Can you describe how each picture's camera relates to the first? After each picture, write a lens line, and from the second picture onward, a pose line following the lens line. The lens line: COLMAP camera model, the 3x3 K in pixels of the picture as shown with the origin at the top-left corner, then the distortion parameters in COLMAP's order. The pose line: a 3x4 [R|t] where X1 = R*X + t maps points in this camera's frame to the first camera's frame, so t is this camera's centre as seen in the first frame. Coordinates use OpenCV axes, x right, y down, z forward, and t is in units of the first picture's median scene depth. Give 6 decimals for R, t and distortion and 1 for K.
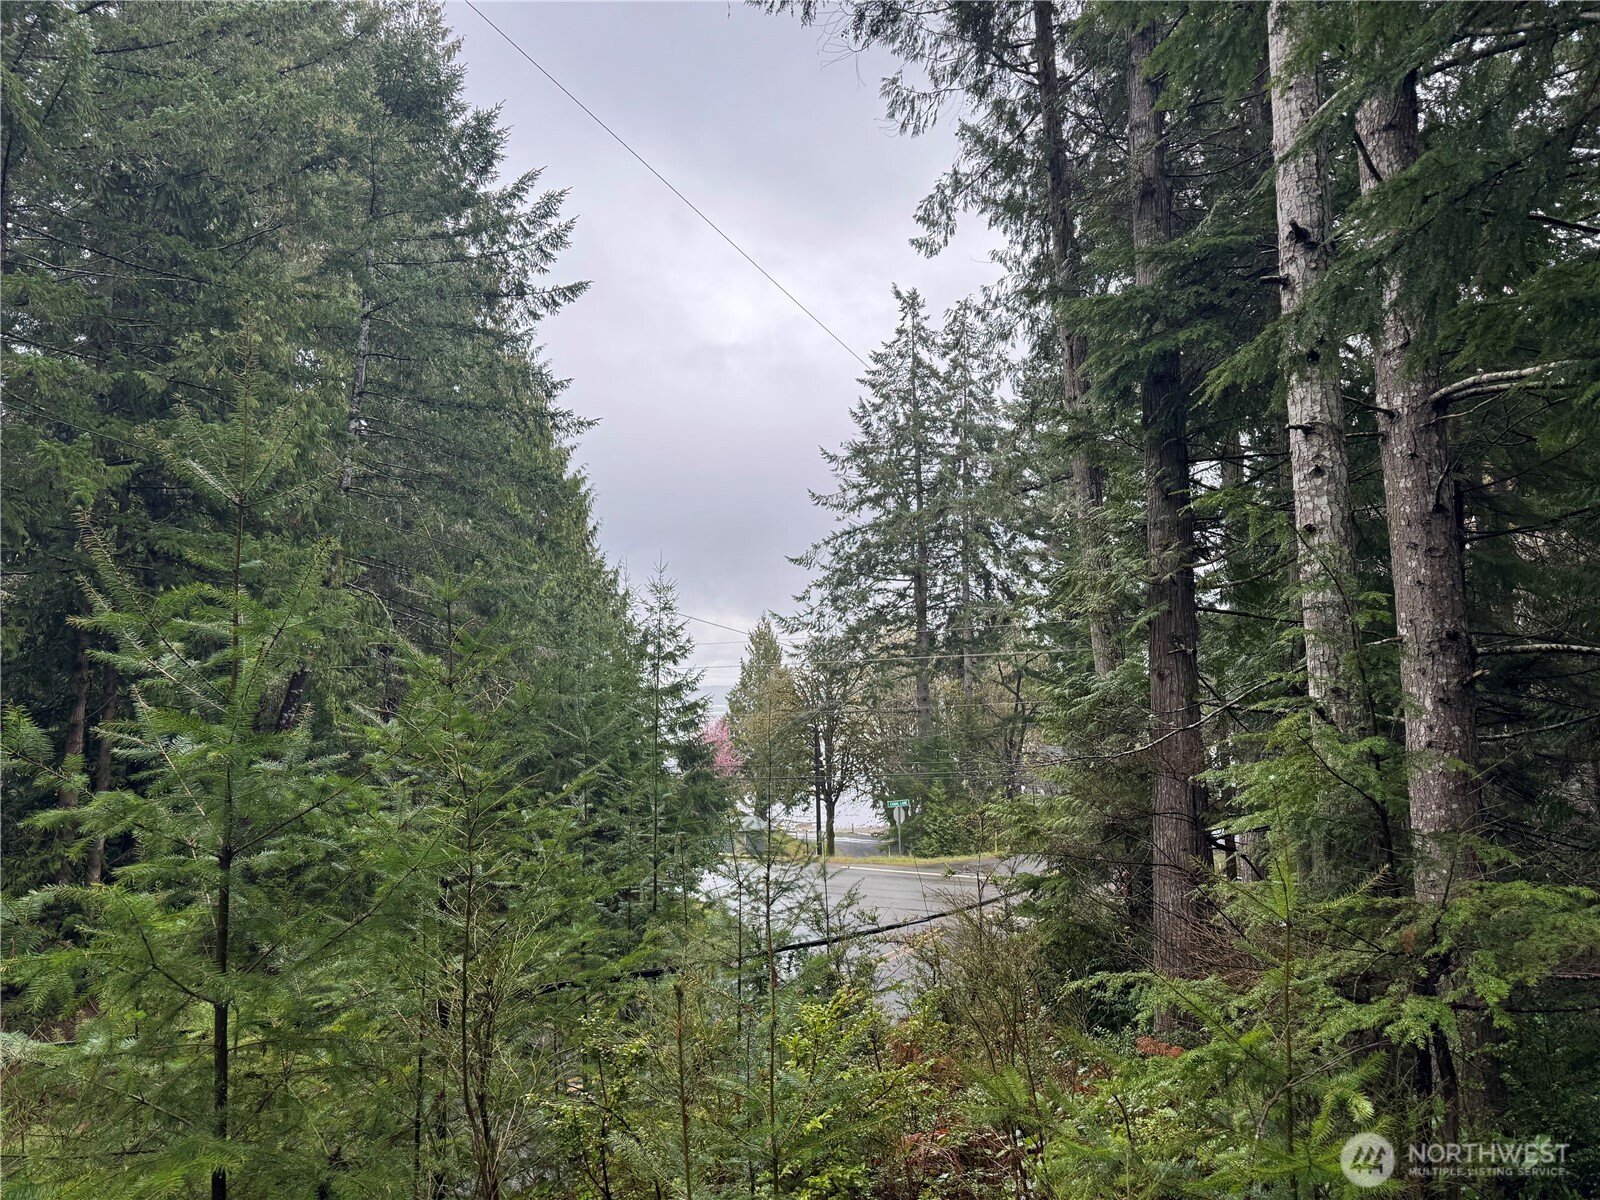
lens RADIAL K [[1123.2, 0, 800.0], [0, 1123.2, 600.0], [0, 0, 1]] dist [0.005222, -0.007250]
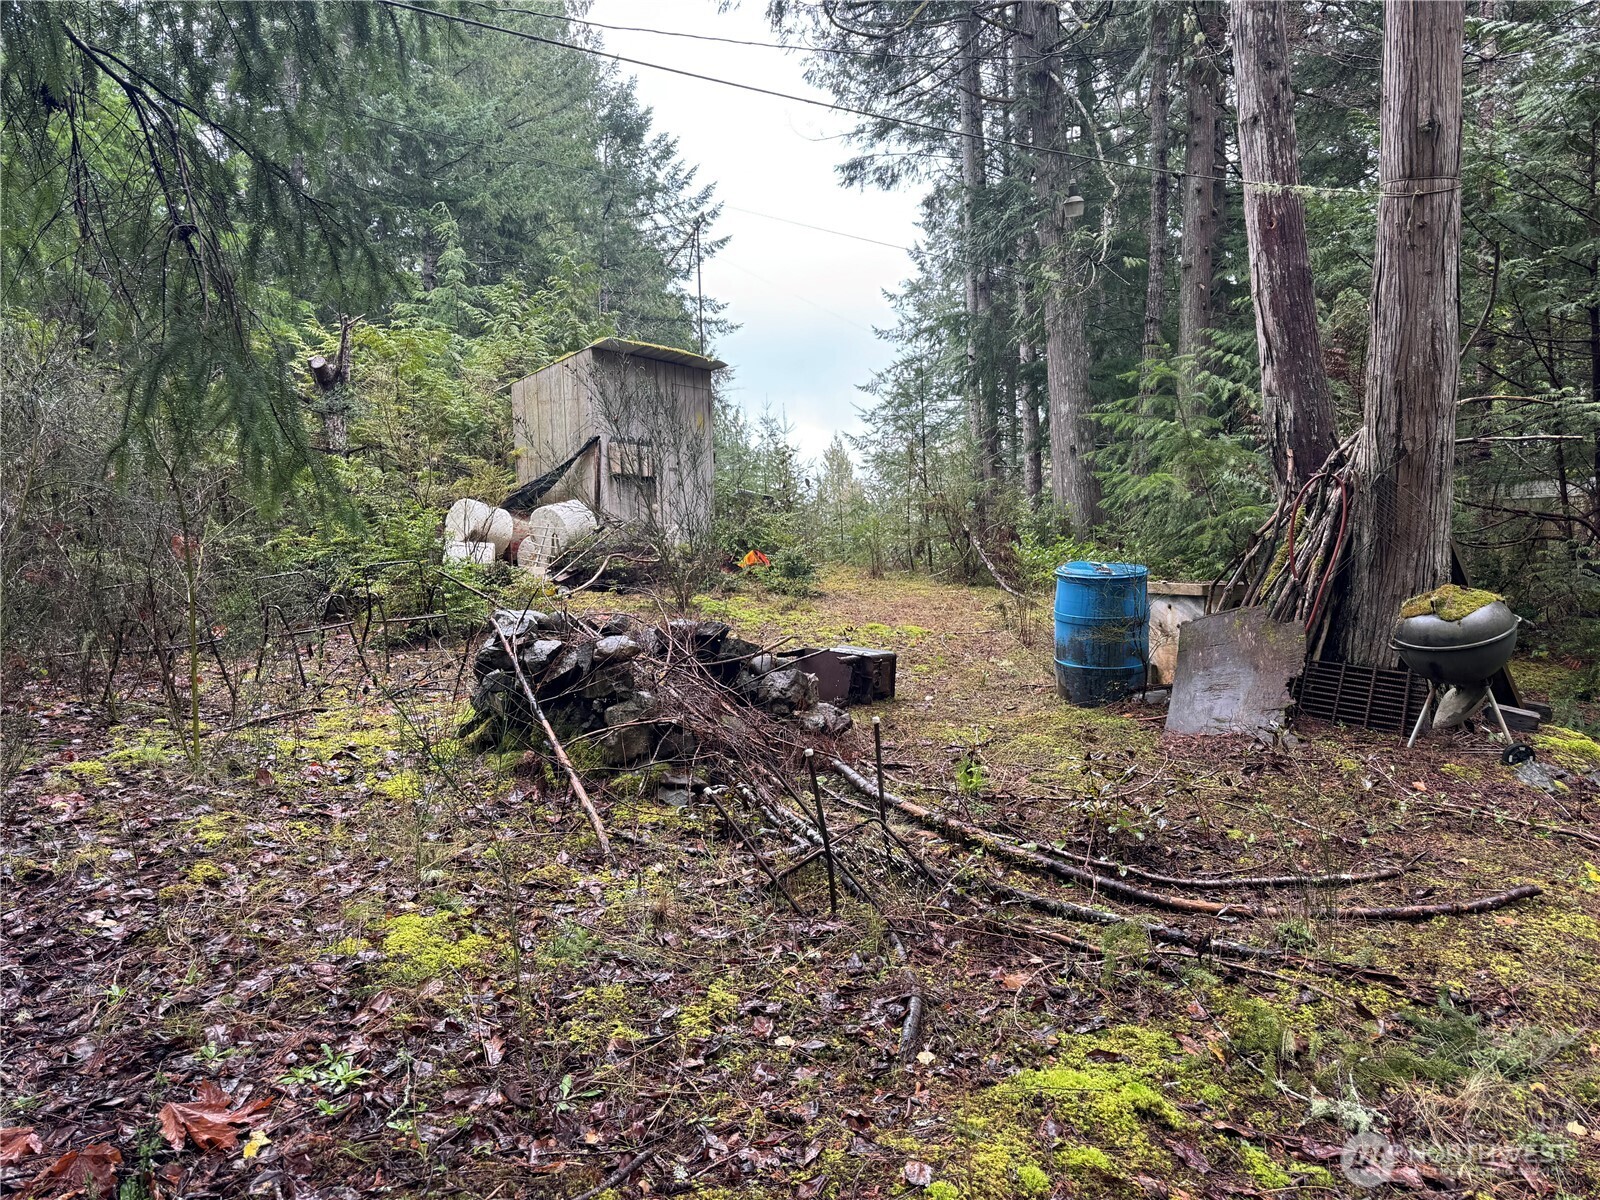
lens RADIAL K [[1079.7, 0, 800.0], [0, 1079.7, 600.0], [0, 0, 1]] dist [0.136172, -0.000771]
pose [[0.997324, -0.028120, -0.067489, 0.002210], [0.038929, 0.985589, 0.164619, -0.011018], [0.061887, -0.166806, 0.984046, -0.372701]]
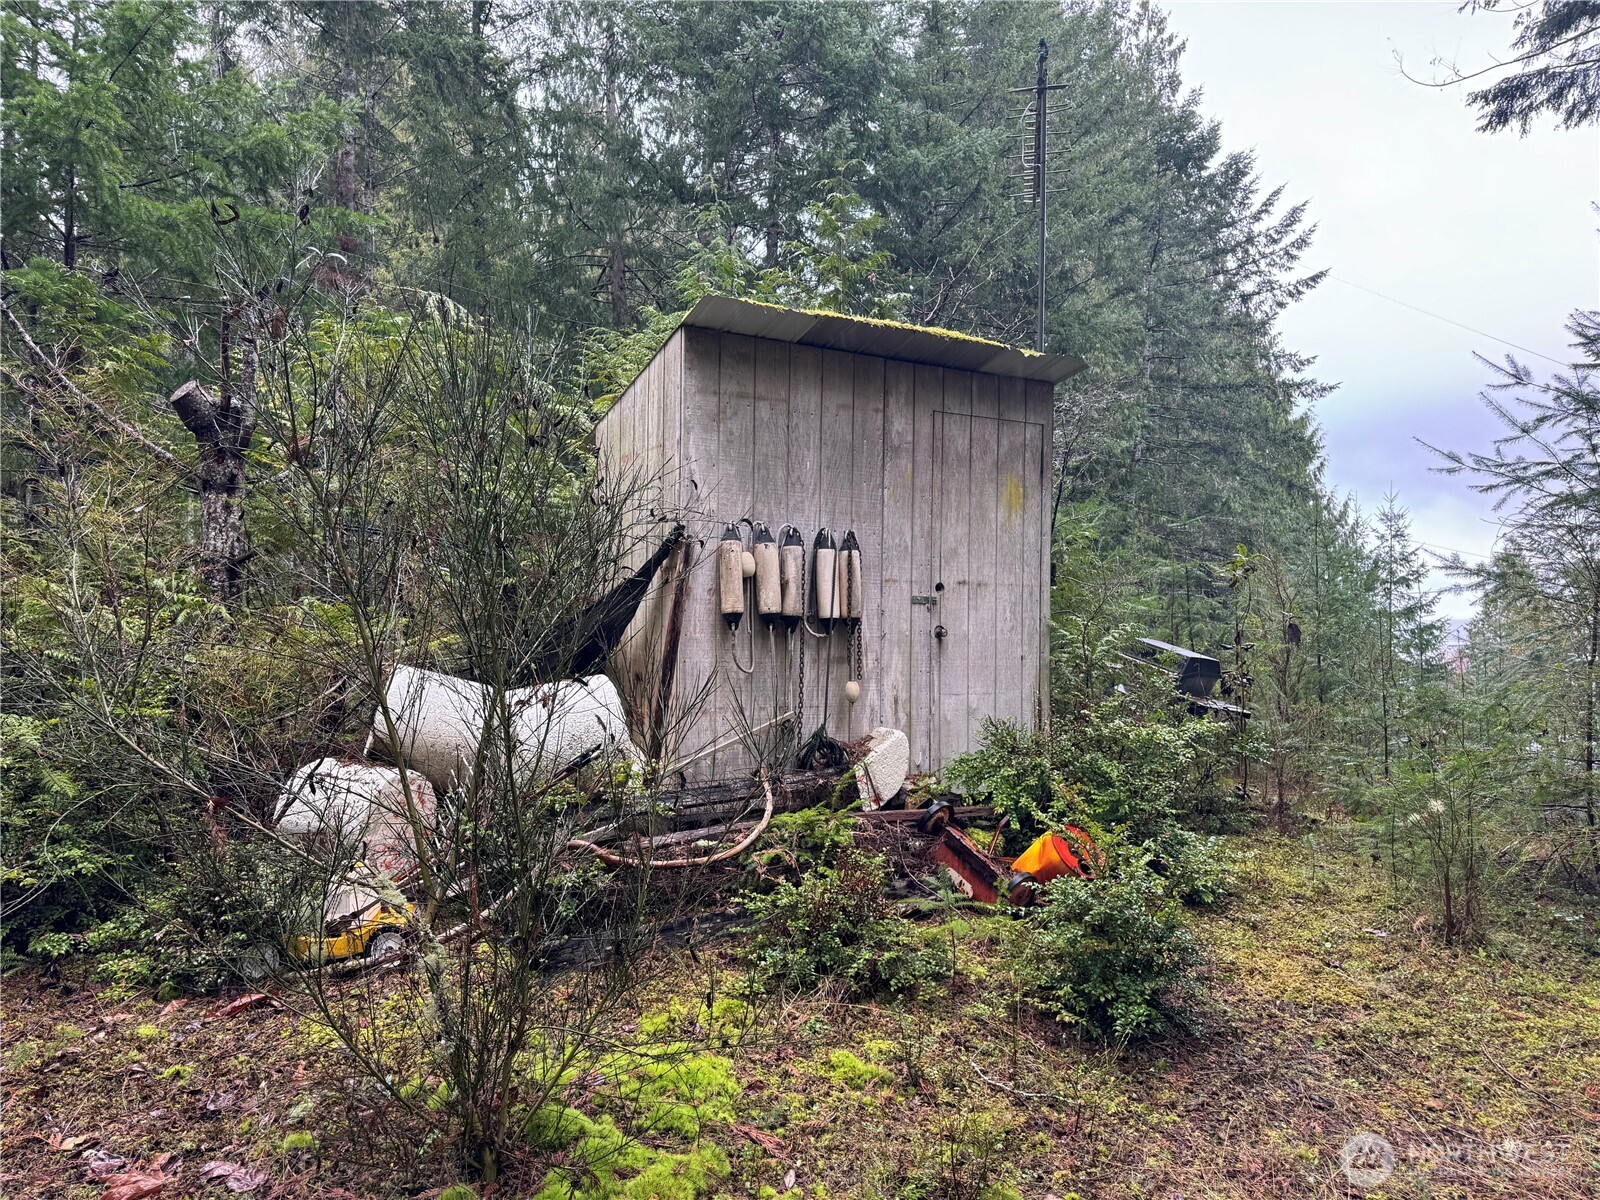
lens RADIAL K [[1123.2, 0, 800.0], [0, 1123.2, 600.0], [0, 0, 1]] dist [0.005222, -0.007250]
pose [[0.825856, -0.008035, -0.563824, 0.012034], [0.042076, 0.997989, 0.047409, -0.005895], [0.562309, -0.062876, 0.824533, -0.191770]]
